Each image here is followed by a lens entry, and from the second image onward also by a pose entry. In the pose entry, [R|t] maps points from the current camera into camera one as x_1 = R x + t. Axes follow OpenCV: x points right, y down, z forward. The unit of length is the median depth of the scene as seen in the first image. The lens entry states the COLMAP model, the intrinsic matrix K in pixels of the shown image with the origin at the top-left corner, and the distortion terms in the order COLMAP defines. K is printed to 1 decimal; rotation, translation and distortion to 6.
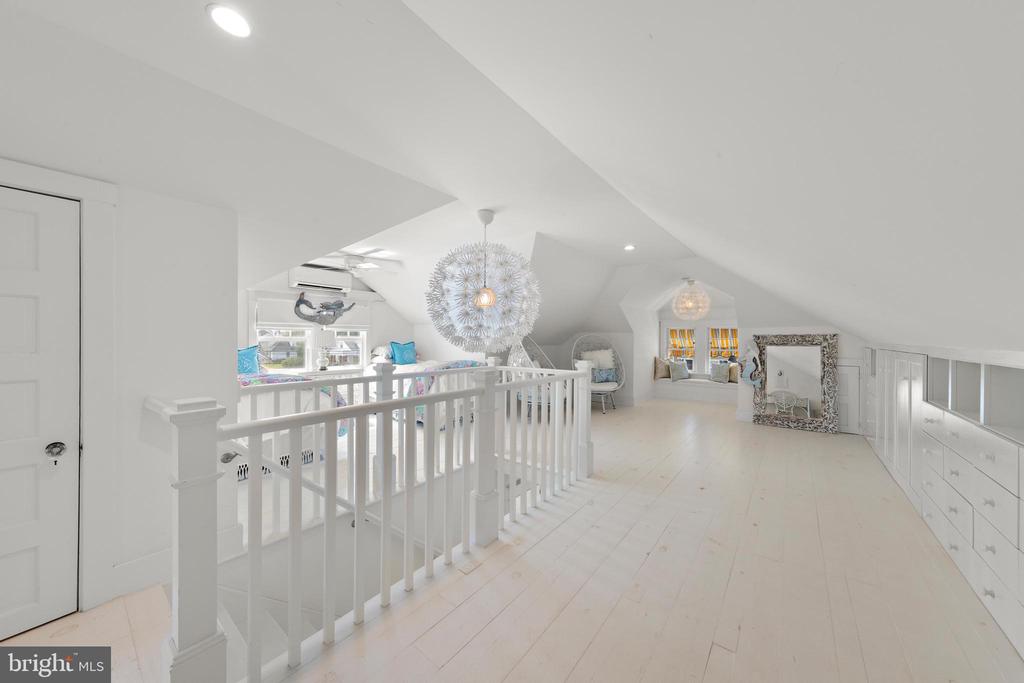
lens RADIAL K [[353.6, 0, 513.8], [0, 353.6, 337.7], [0, 0, 1]] dist [0.007014, 0.000043]
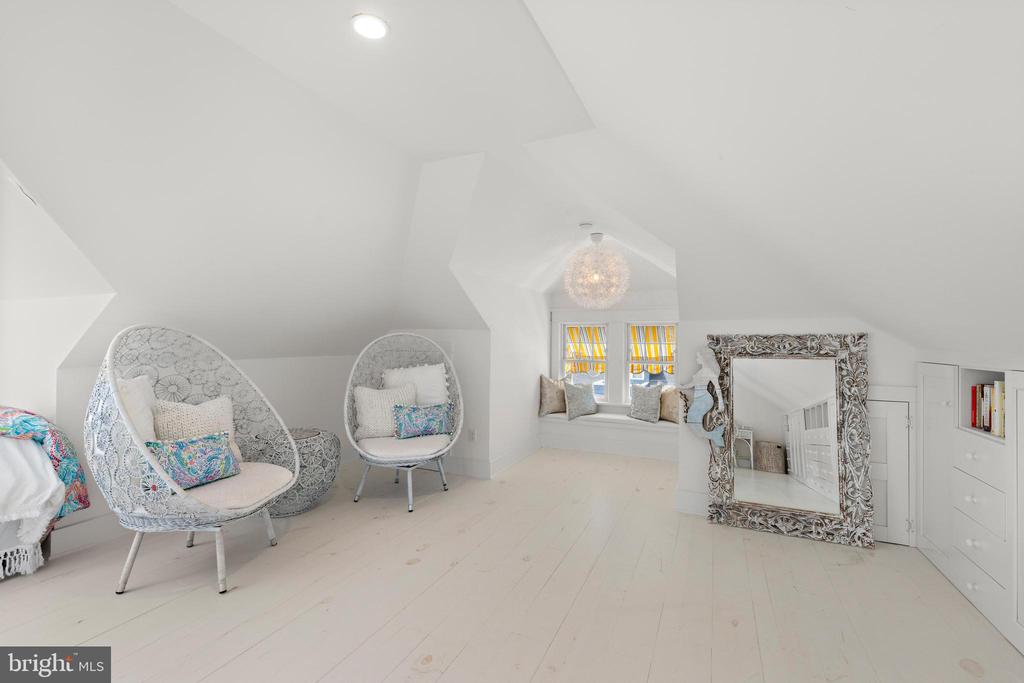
lens RADIAL K [[434.5, 0, 517.0], [0, 434.5, 336.6], [0, 0, 1]] dist [0.000545, -0.000250]
pose [[0.971190, 0.006572, 0.238216, 0.255257], [-0.004136, 0.999934, -0.010724, 0.001536], [-0.238270, 0.009430, 0.971153, 0.442136]]
